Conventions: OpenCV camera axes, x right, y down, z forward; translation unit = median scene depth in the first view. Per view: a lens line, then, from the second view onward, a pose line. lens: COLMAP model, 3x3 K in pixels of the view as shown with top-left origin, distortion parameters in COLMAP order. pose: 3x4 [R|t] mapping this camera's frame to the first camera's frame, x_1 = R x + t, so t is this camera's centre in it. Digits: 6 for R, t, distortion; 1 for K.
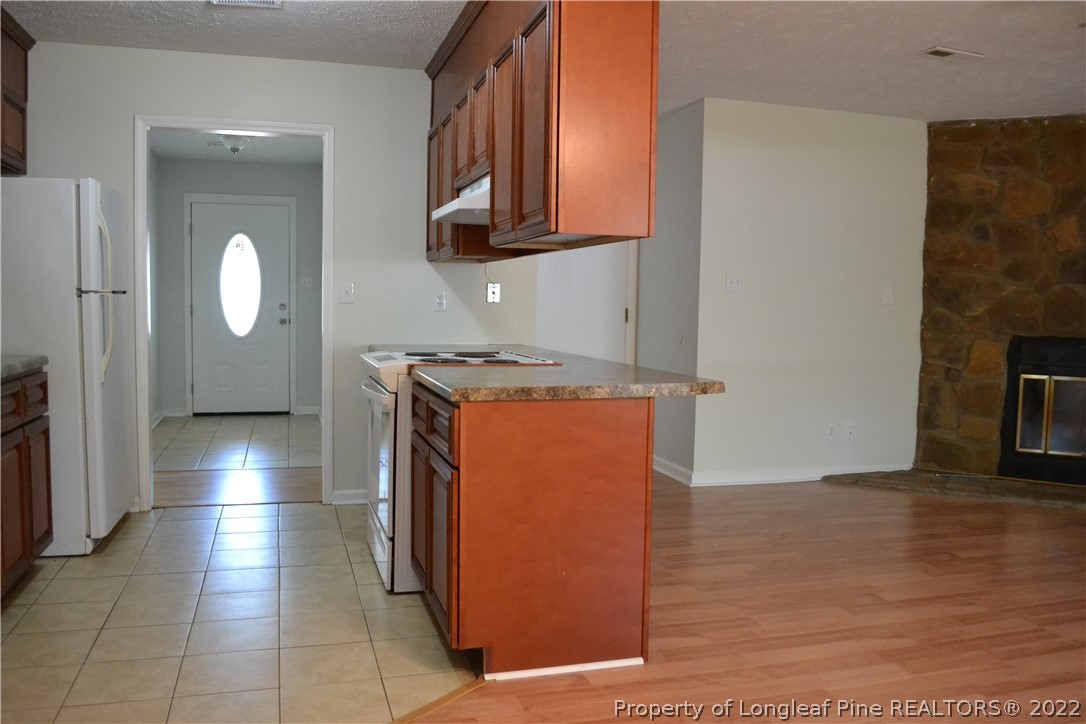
lens RADIAL K [[869.9, 0, 538.0], [0, 869.9, 365.7], [0, 0, 1]] dist [-0.081969, 0.007962]
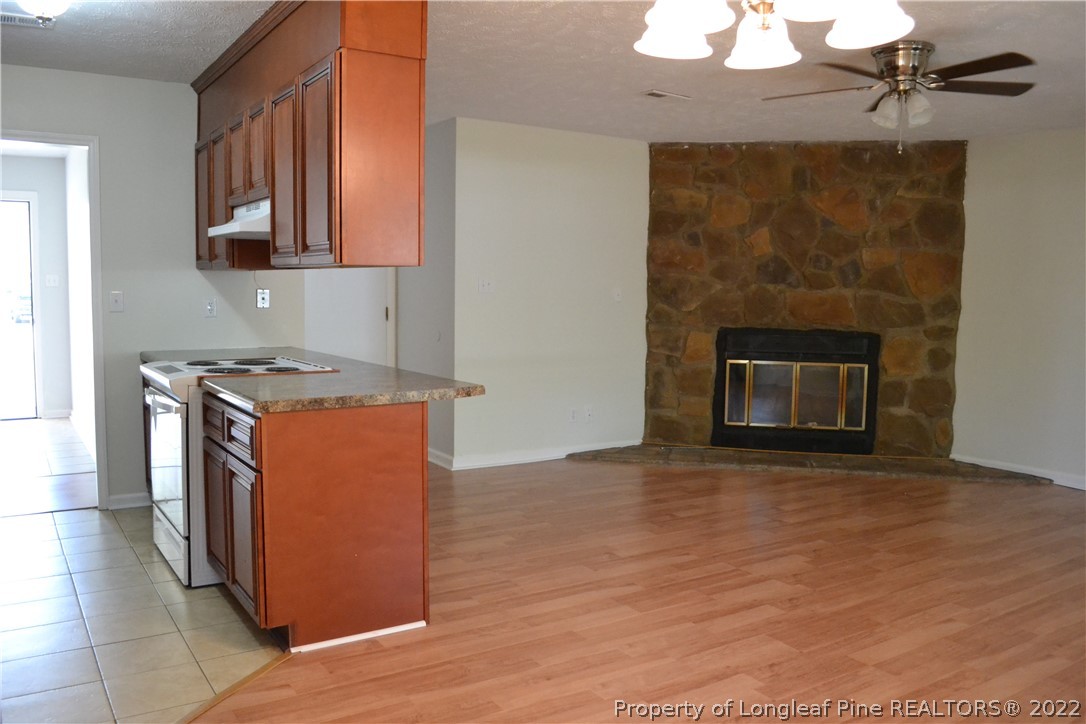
lens RADIAL K [[869.9, 0, 538.0], [0, 869.9, 365.7], [0, 0, 1]] dist [-0.081969, 0.007962]
pose [[0.958712, -0.030968, 0.282689, -0.032200], [0.024836, 0.999373, 0.025250, -0.022494], [-0.283294, -0.017187, 0.958879, -0.105453]]
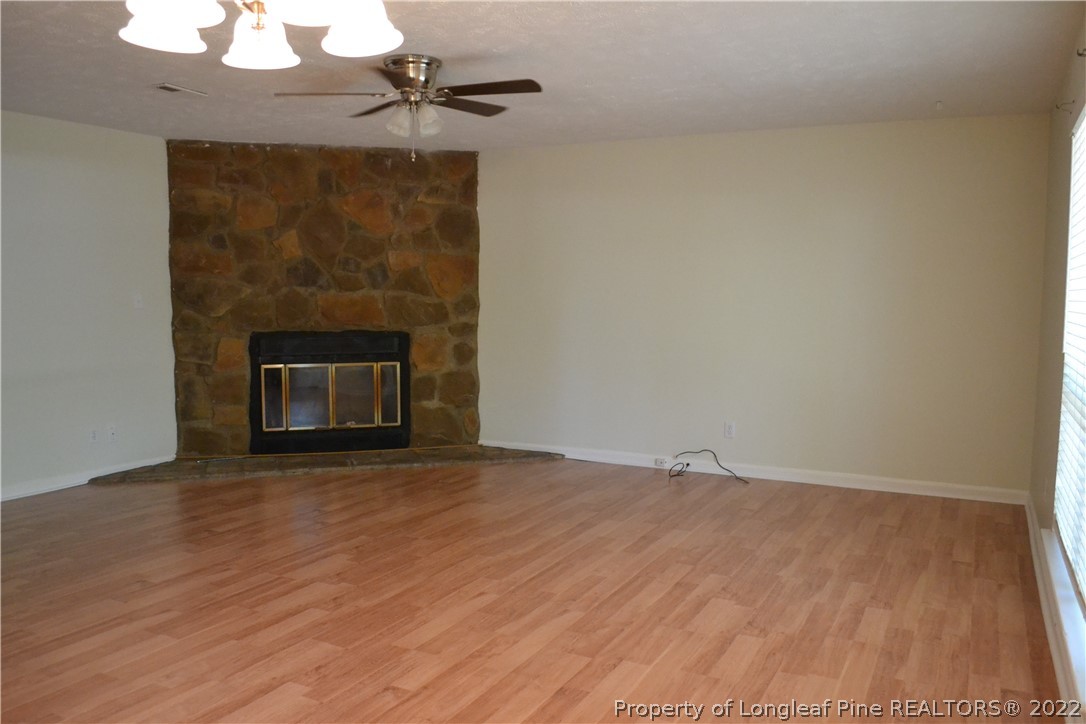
lens RADIAL K [[869.9, 0, 538.0], [0, 869.9, 365.7], [0, 0, 1]] dist [-0.081969, 0.007962]
pose [[0.692172, -0.079184, 0.717376, -0.018413], [0.066240, 0.996738, 0.046107, -0.022050], [-0.718687, 0.015605, 0.695159, -0.111982]]
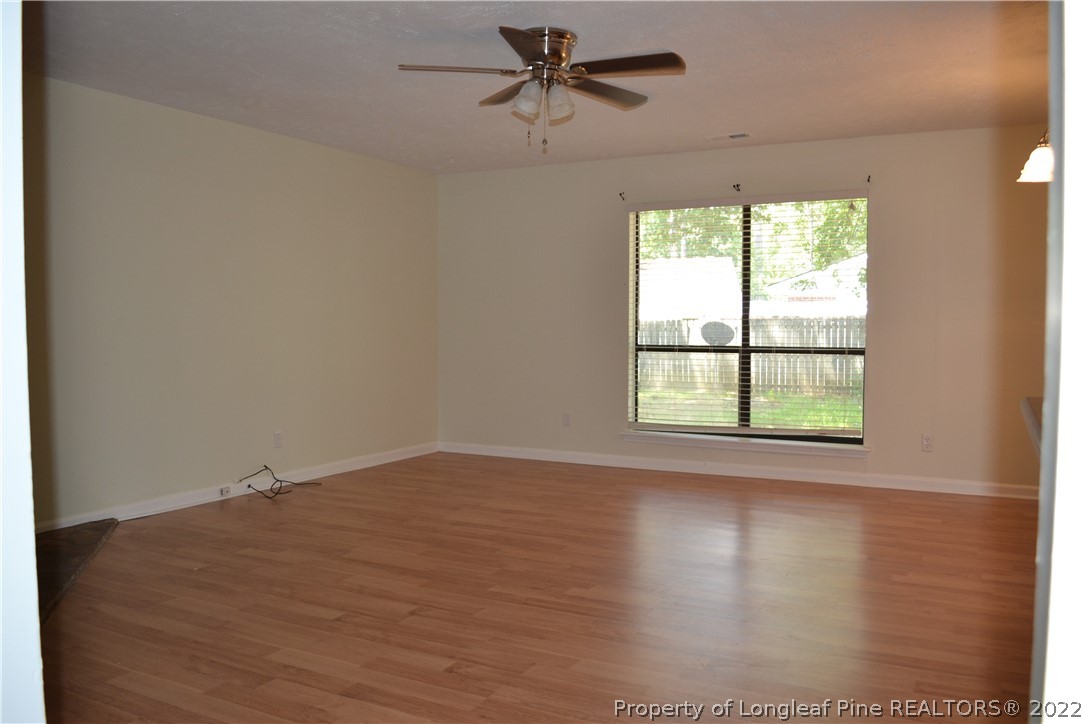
lens RADIAL K [[869.9, 0, 538.0], [0, 869.9, 365.7], [0, 0, 1]] dist [-0.081969, 0.007962]
pose [[-0.710209, -0.055202, 0.701823, -0.035926], [0.041642, 0.991881, 0.120156, -0.090876], [-0.702758, 0.114561, -0.702144, 1.241803]]
